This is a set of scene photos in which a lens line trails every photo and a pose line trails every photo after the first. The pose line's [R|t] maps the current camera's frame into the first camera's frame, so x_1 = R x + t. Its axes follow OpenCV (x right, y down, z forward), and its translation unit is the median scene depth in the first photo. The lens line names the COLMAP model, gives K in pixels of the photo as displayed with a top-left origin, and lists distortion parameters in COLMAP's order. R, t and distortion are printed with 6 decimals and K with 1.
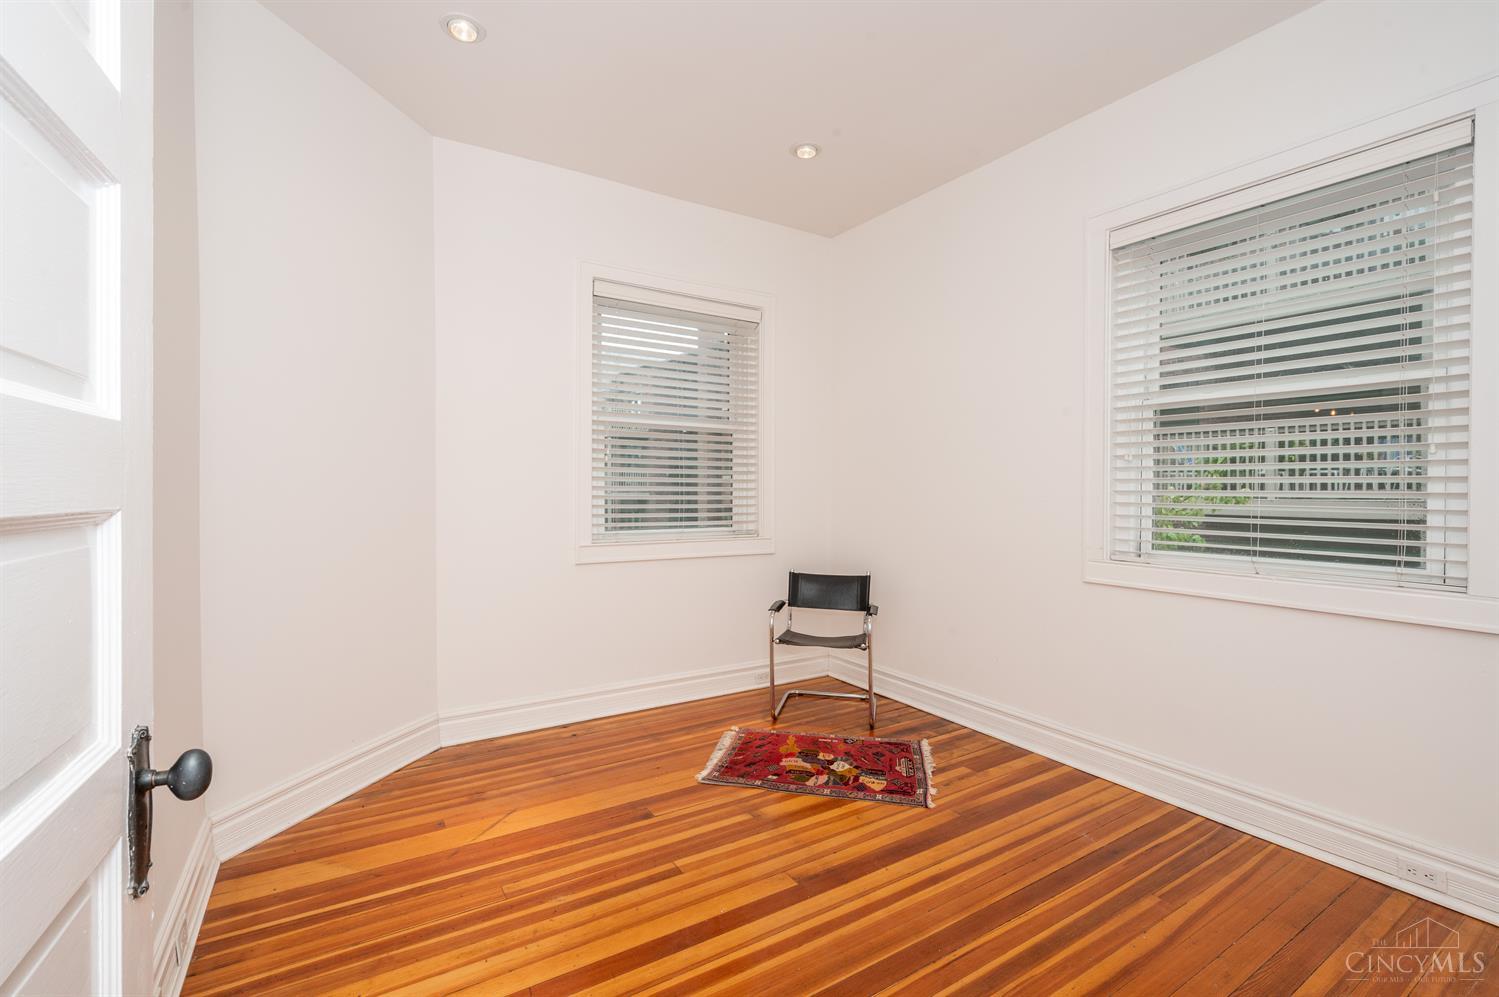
lens RADIAL K [[669.2, 0, 746.8], [0, 669.2, 498.3], [0, 0, 1]] dist [0.000701, 0.000449]
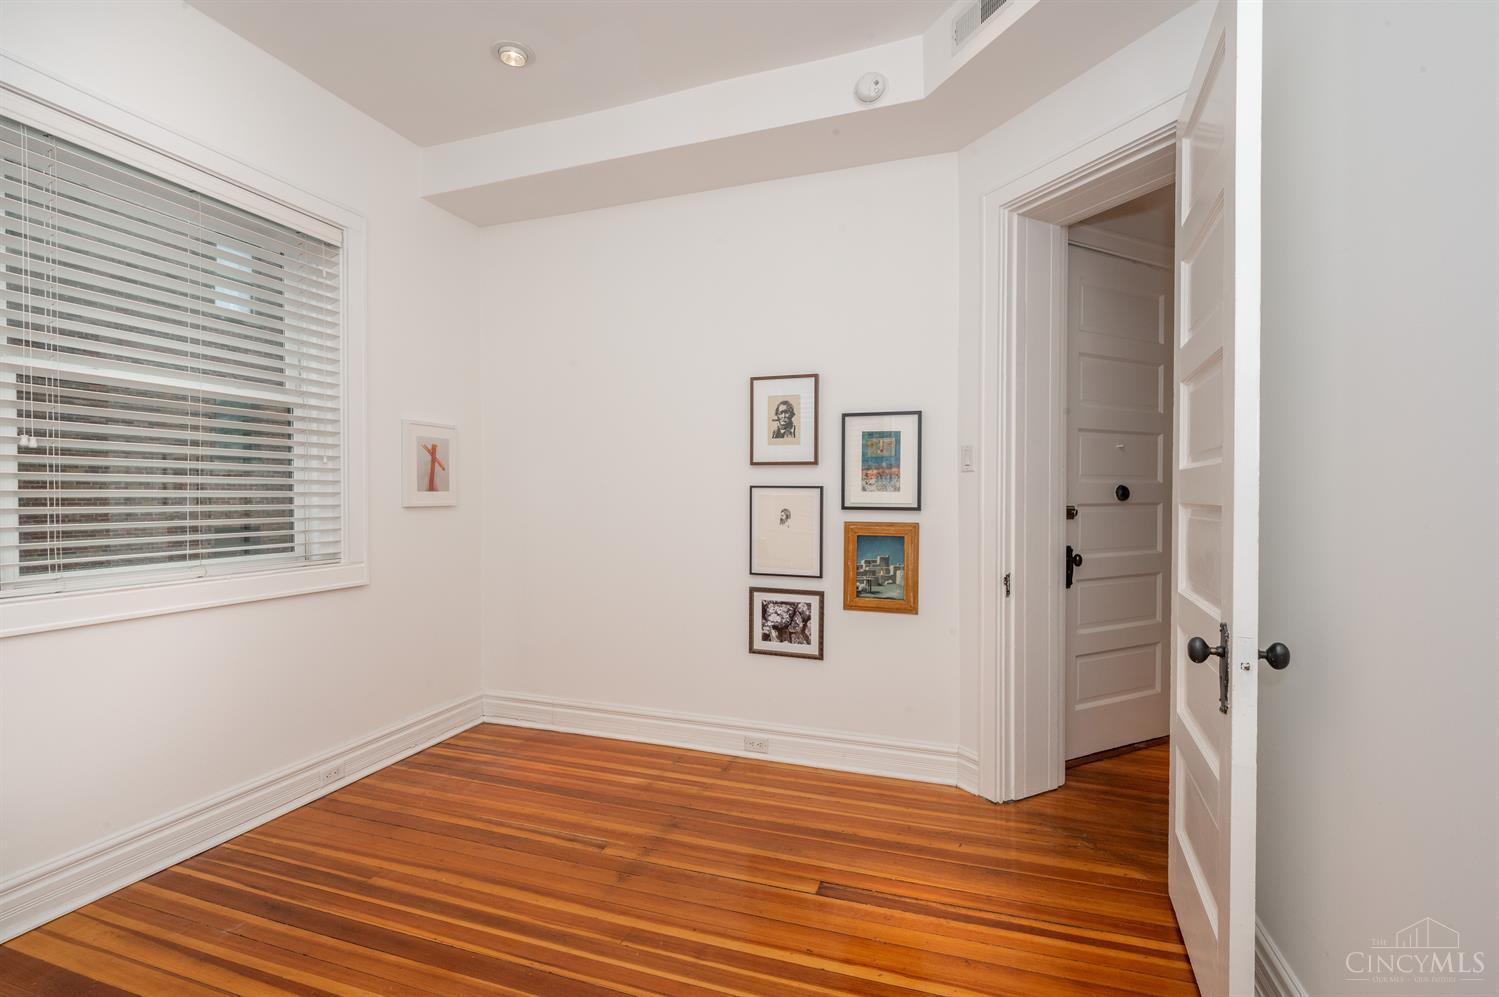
lens RADIAL K [[669.2, 0, 746.8], [0, 669.2, 498.3], [0, 0, 1]] dist [0.000701, 0.000449]
pose [[-0.621553, -0.013966, 0.783248, -0.416633], [0.002585, 0.999799, 0.019879, -0.015403], [-0.783368, 0.014380, -0.621392, 0.864510]]
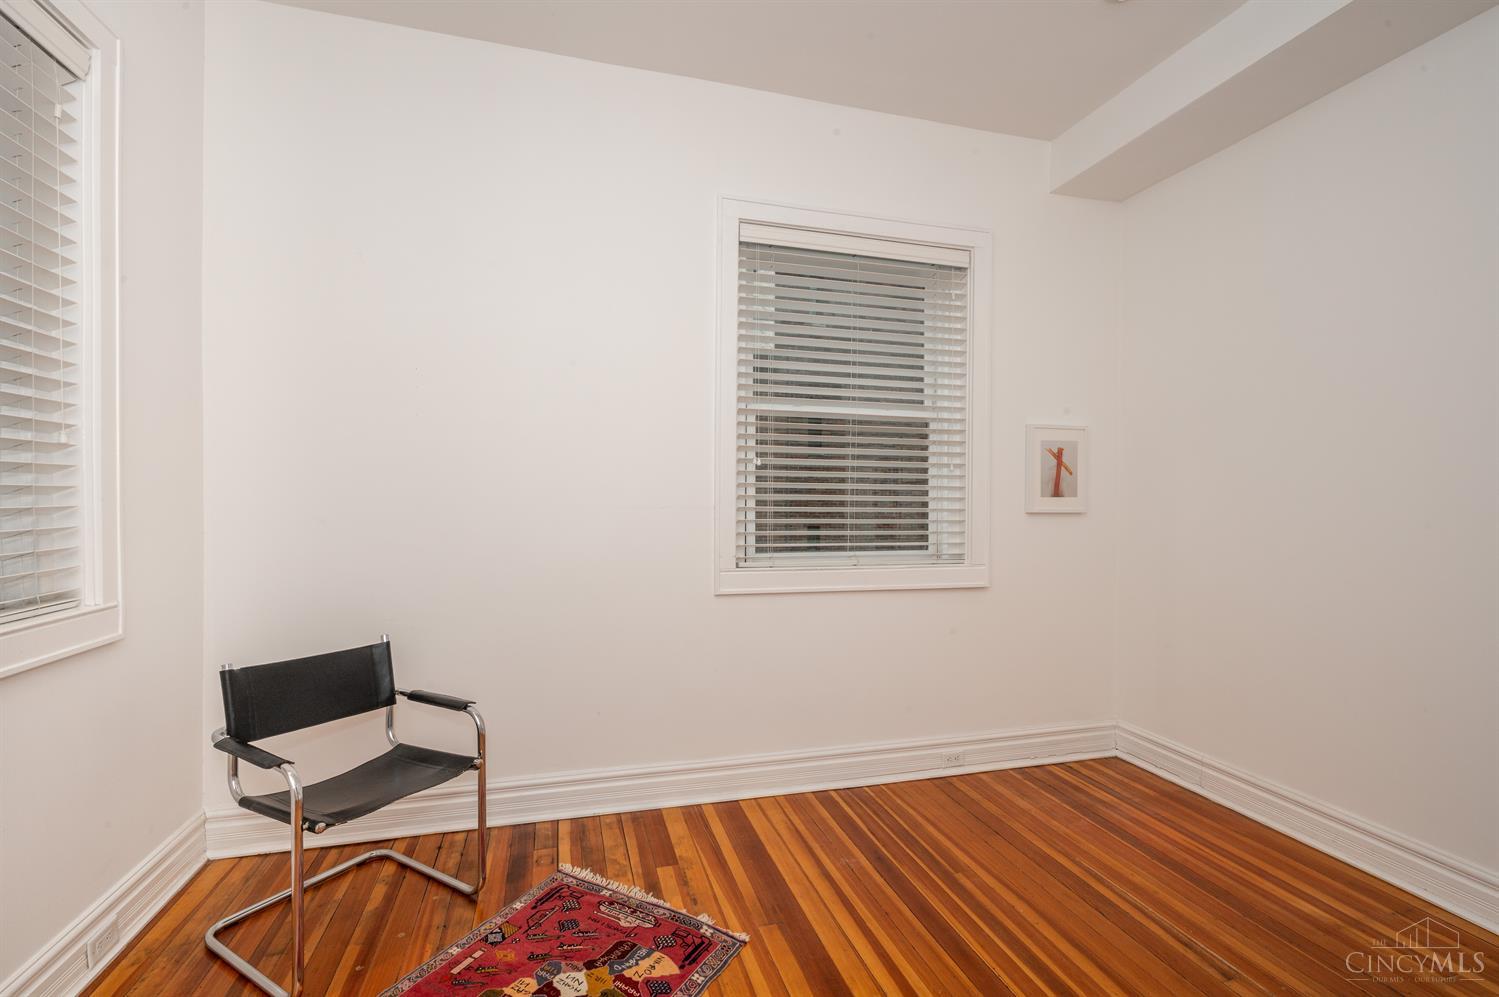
lens RADIAL K [[669.2, 0, 746.8], [0, 669.2, 498.3], [0, 0, 1]] dist [0.000701, 0.000449]
pose [[0.291522, -0.008734, 0.956524, -0.377375], [0.003836, 0.999961, 0.007962, -0.014620], [-0.956557, 0.001348, 0.291544, 0.737691]]
